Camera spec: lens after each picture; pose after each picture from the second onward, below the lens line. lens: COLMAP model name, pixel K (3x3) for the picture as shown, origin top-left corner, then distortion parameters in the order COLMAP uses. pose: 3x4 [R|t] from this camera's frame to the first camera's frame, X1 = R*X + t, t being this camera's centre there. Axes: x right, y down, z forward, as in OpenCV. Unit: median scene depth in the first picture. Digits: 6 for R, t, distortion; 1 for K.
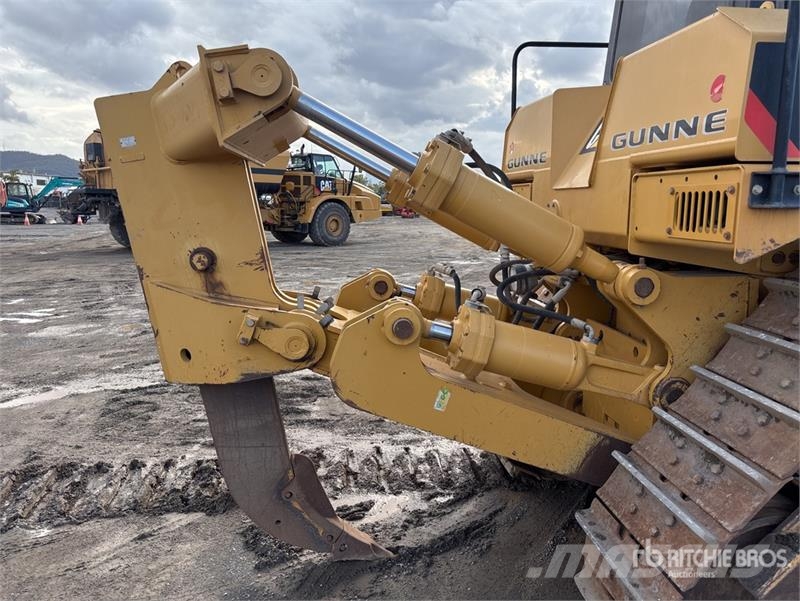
lens RADIAL K [[593.3, 0, 426.6], [0, 593.3, 301.8], [0, 0, 1]] dist [0.009556, 0.000347]
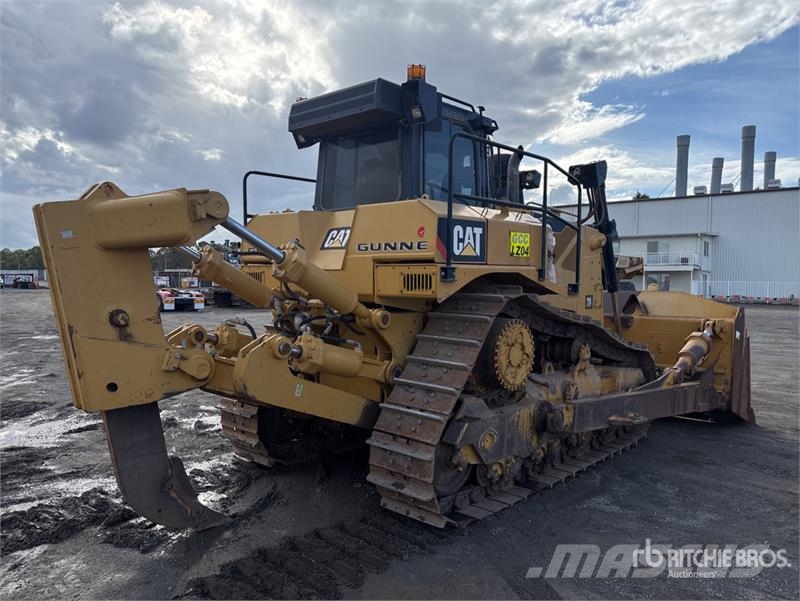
lens RADIAL K [[593.3, 0, 426.6], [0, 593.3, 301.8], [0, 0, 1]] dist [0.009556, 0.000347]
pose [[0.733316, -0.026380, 0.679376, -0.862633], [0.107241, 0.991226, -0.077266, 0.083498], [-0.671377, 0.129517, 0.729711, -0.555252]]
